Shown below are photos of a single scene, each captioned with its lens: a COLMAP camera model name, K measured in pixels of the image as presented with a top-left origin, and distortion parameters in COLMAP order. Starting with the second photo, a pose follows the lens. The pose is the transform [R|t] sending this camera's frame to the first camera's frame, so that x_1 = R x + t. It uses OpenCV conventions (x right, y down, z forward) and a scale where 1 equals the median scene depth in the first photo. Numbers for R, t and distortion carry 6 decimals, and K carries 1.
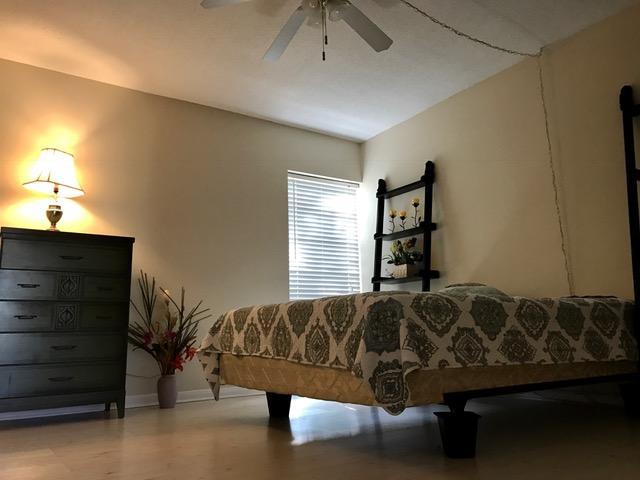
lens RADIAL K [[524.0, 0, 317.3], [0, 524.0, 226.9], [0, 0, 1]] dist [0.004400, -0.003912]
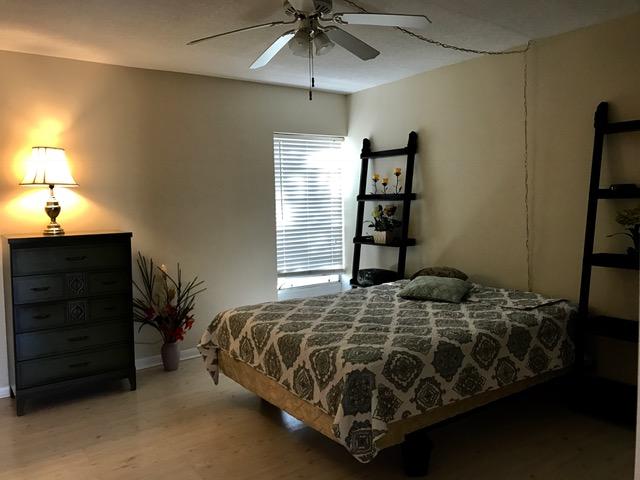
lens RADIAL K [[527.0, 0, 318.1], [0, 527.0, 221.2], [0, 0, 1]] dist [-0.007308, -0.014352]
pose [[0.999493, 0.002599, 0.031732, -0.004075], [-0.010841, 0.964895, 0.262411, -0.307307], [-0.029936, -0.262622, 0.964434, -0.040170]]
